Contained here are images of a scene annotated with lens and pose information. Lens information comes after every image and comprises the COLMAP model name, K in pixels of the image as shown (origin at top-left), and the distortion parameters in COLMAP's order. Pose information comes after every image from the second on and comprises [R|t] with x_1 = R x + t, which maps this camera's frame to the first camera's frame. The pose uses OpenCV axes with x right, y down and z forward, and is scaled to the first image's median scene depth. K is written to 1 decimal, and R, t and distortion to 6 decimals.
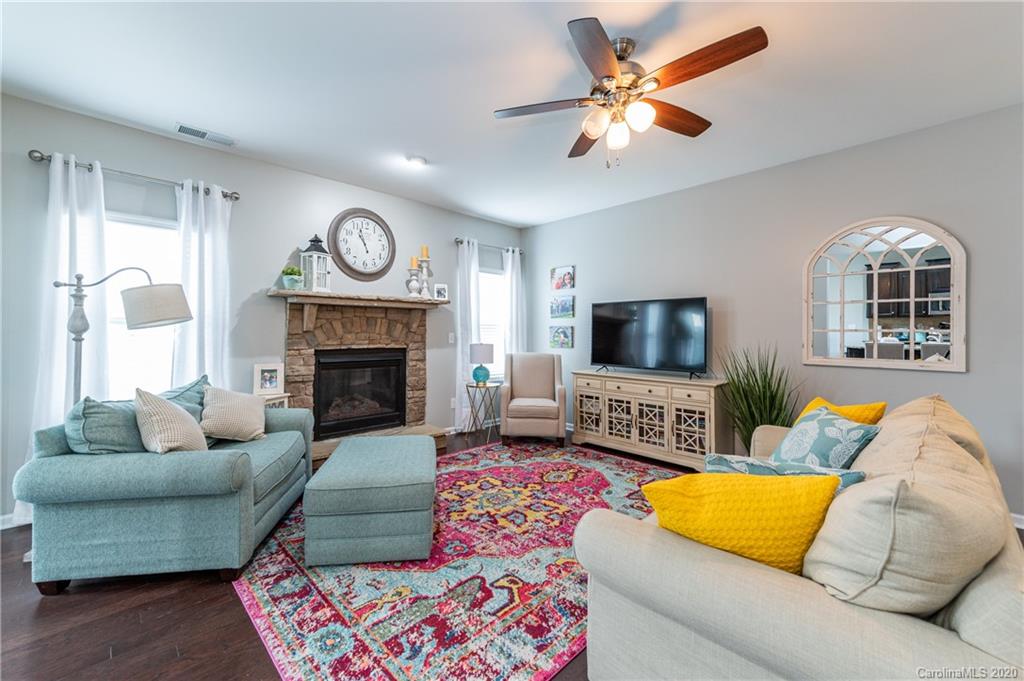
lens RADIAL K [[406.0, 0, 459.0], [0, 406.0, 331.3], [0, 0, 1]] dist [0.021366, -0.001993]
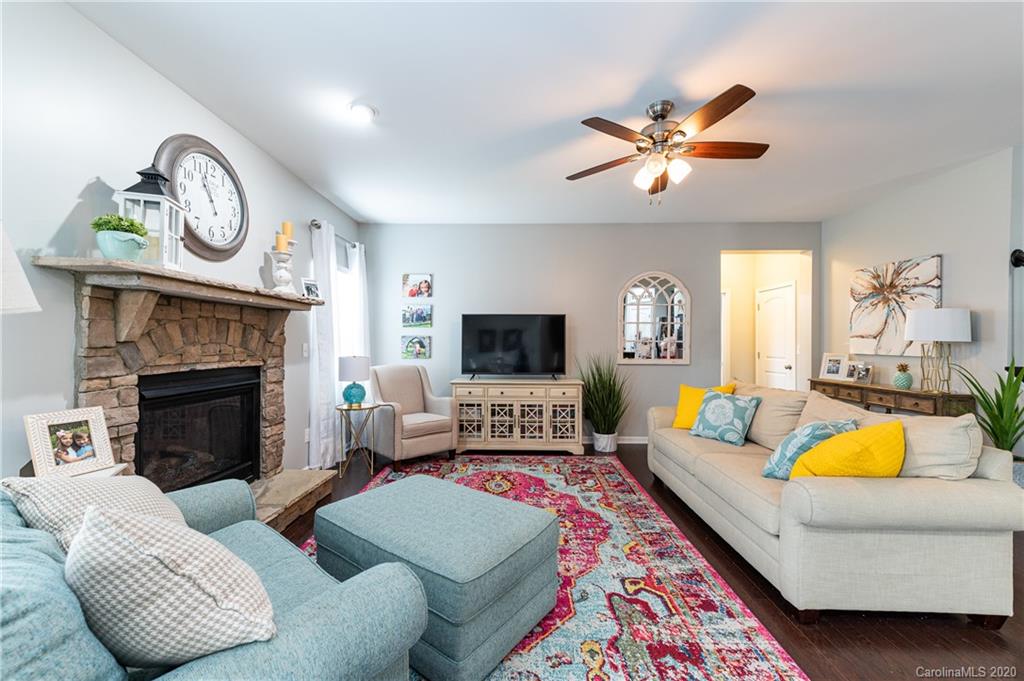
lens RADIAL K [[406.0, 0, 511.4], [0, 406.0, 344.4], [0, 0, 1]] dist [0.021366, -0.001993]
pose [[0.677278, -0.005737, 0.735704, -0.411763], [-0.002059, 0.999951, 0.009693, -0.002820], [-0.735724, -0.008079, 0.677233, 0.256893]]
